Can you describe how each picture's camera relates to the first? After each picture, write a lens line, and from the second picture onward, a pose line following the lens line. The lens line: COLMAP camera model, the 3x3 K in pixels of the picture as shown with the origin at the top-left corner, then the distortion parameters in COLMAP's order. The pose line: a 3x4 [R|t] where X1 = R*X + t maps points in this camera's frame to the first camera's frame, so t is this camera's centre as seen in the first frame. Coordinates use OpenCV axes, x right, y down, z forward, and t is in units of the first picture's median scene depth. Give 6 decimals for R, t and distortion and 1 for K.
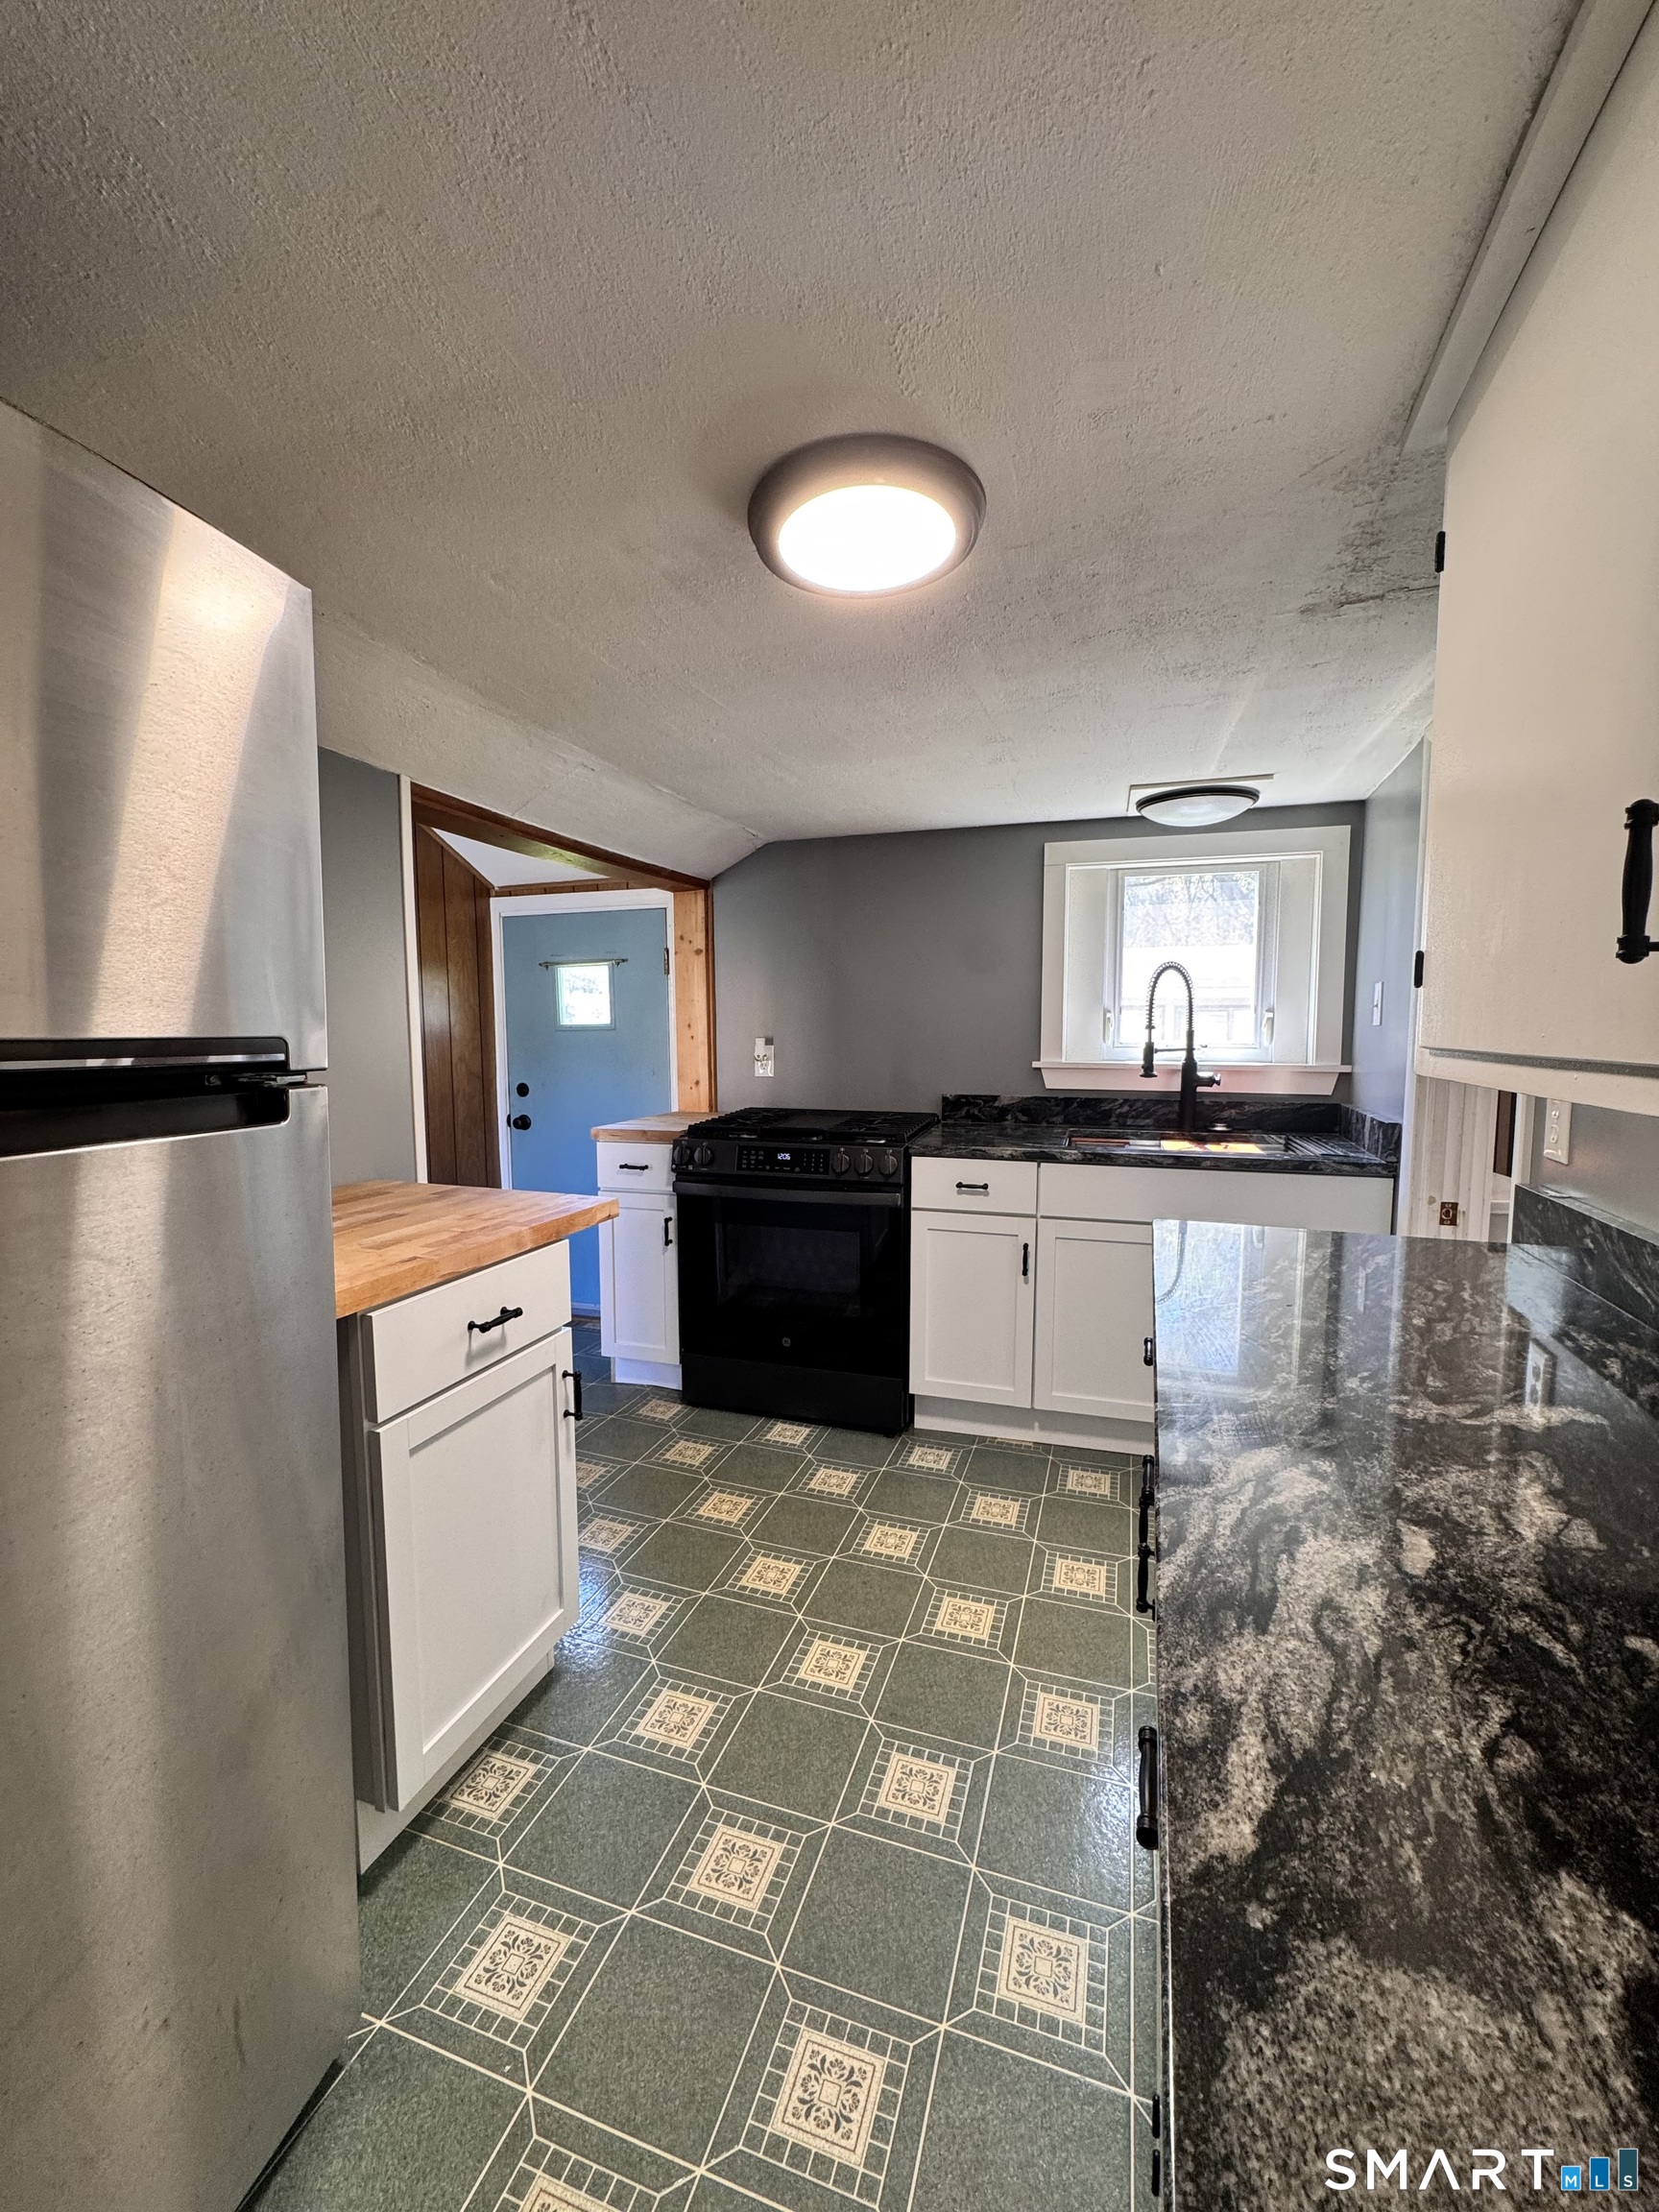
lens RADIAL K [[883.7, 0, 831.0], [0, 883.7, 1104.4], [0, 0, 1]] dist [-0.002378, -0.000024]
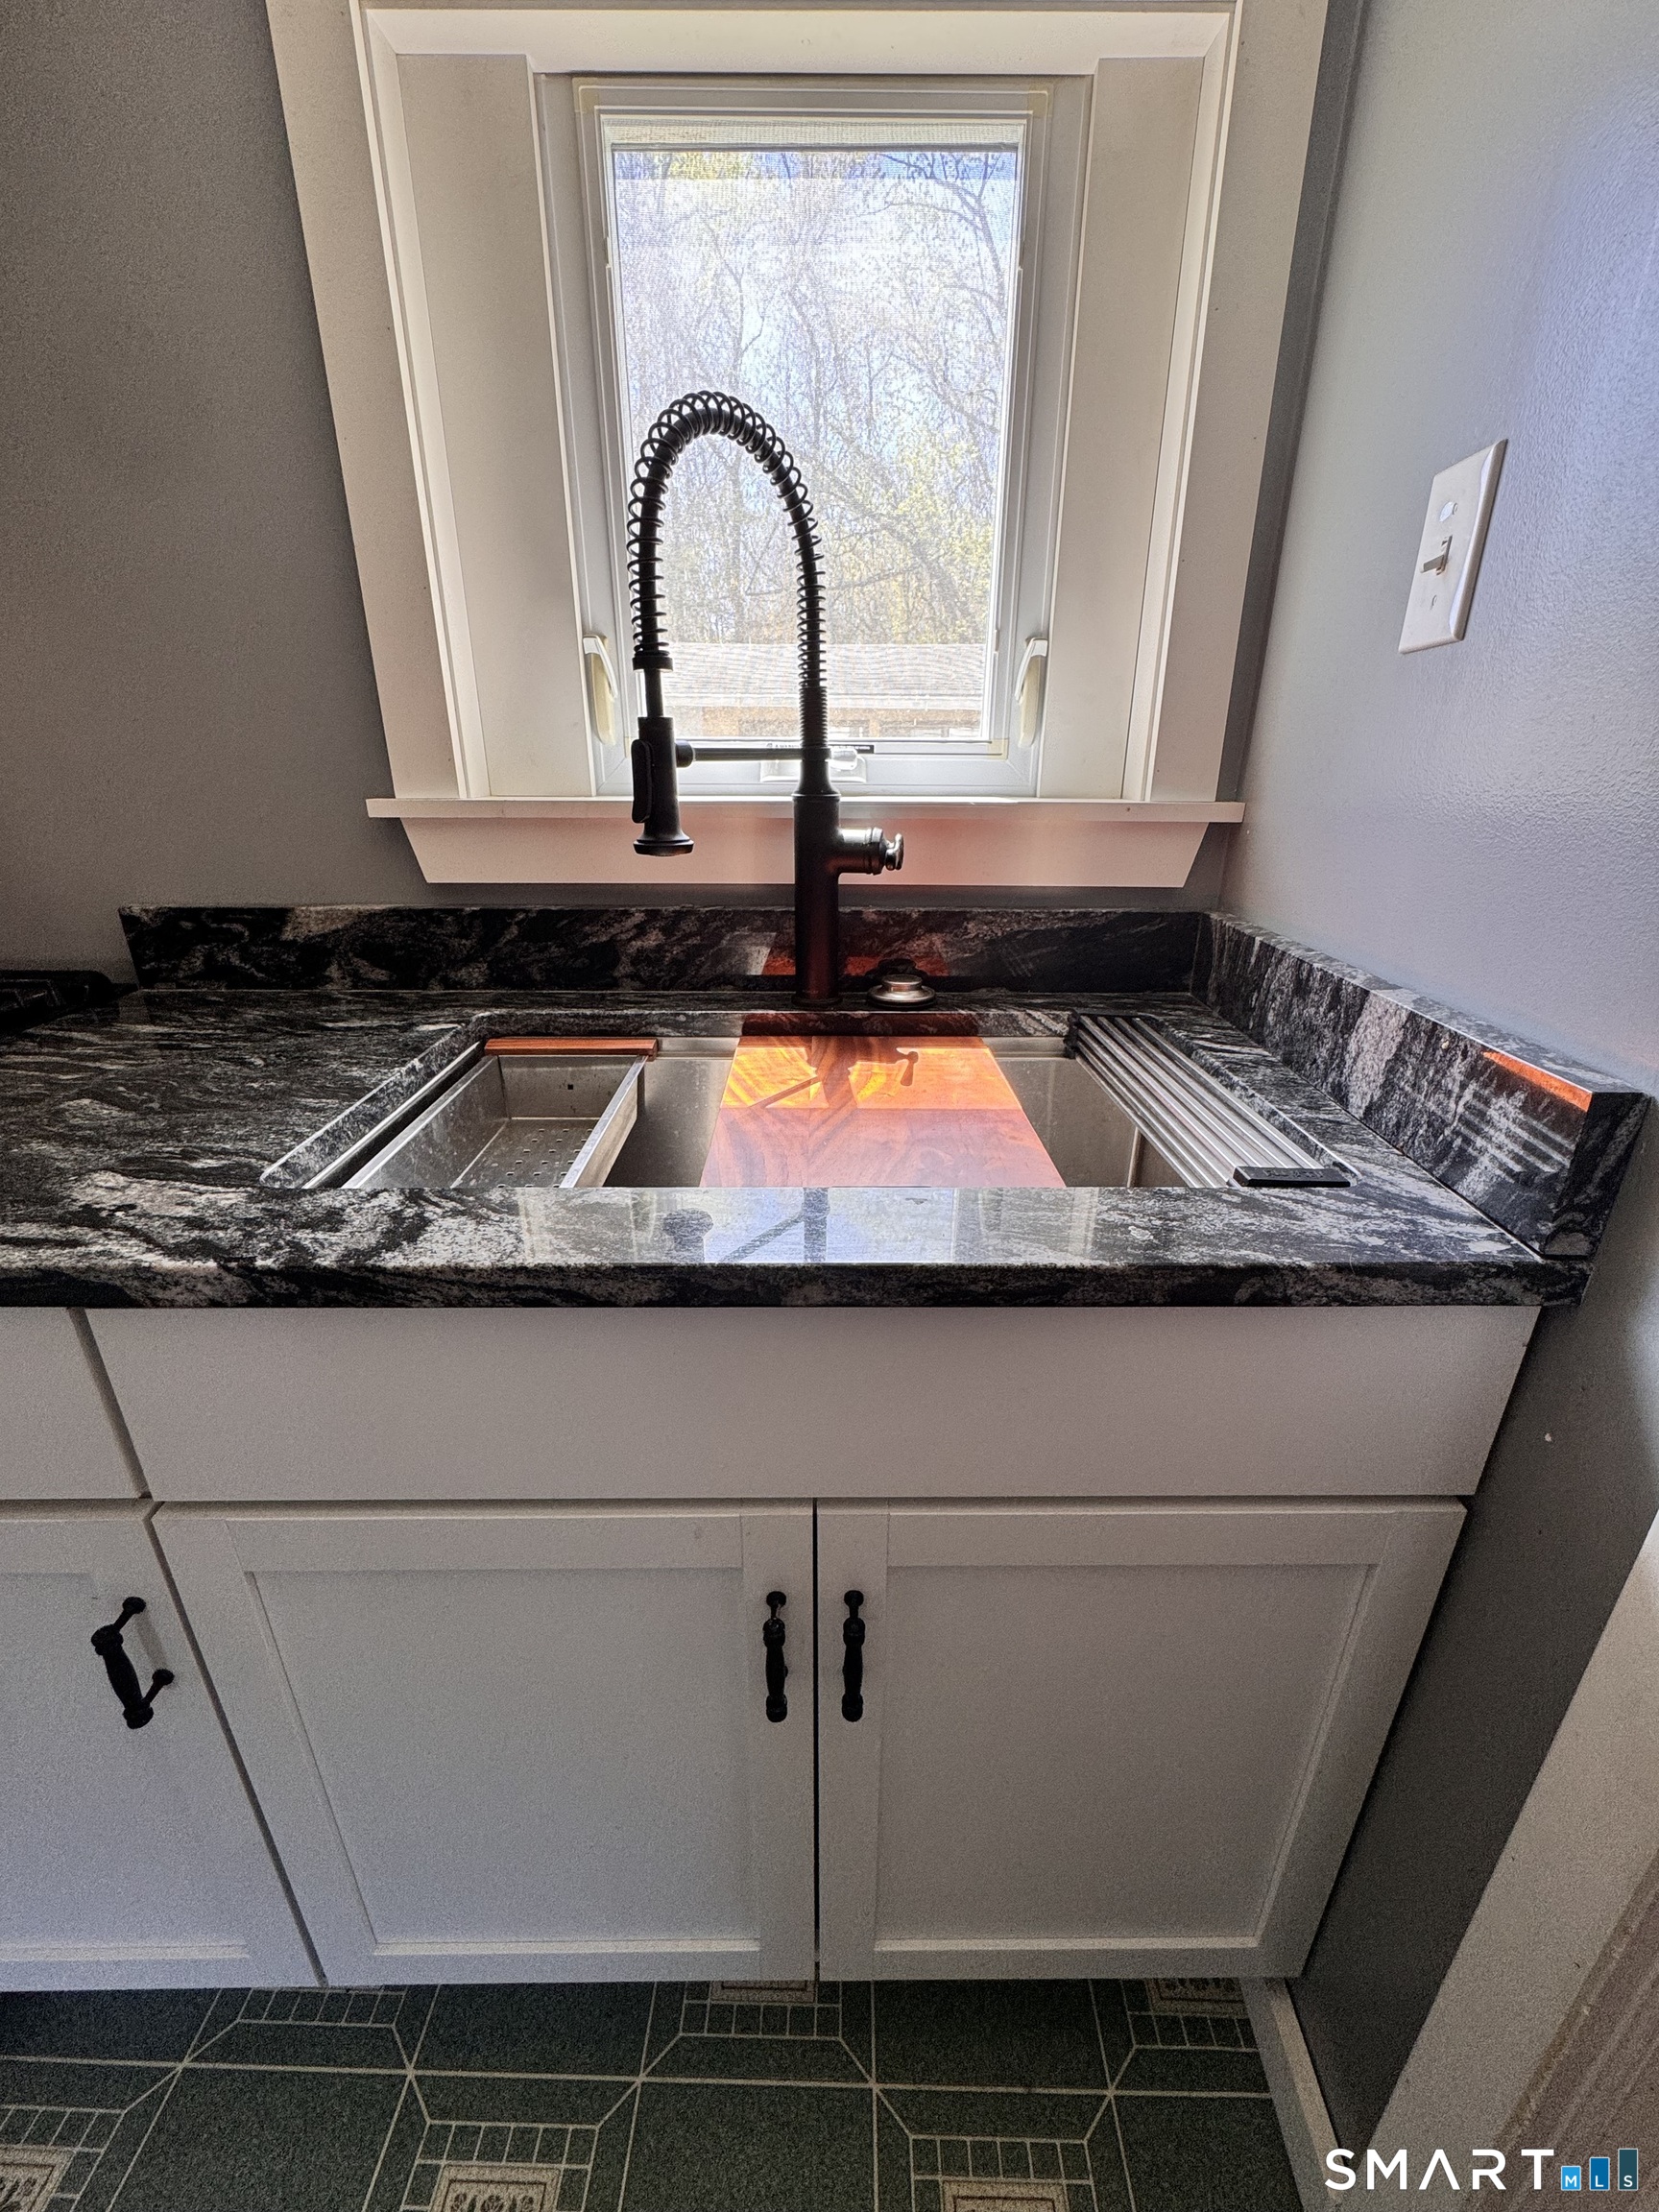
lens RADIAL K [[883.7, 0, 842.2], [0, 883.7, 1110.1], [0, 0, 1]] dist [-0.002378, -0.000024]
pose [[0.955315, -0.105365, 0.276174, 0.311947], [0.023083, 0.958052, 0.285665, -0.029315], [-0.294688, -0.266525, 0.917673, 0.663828]]
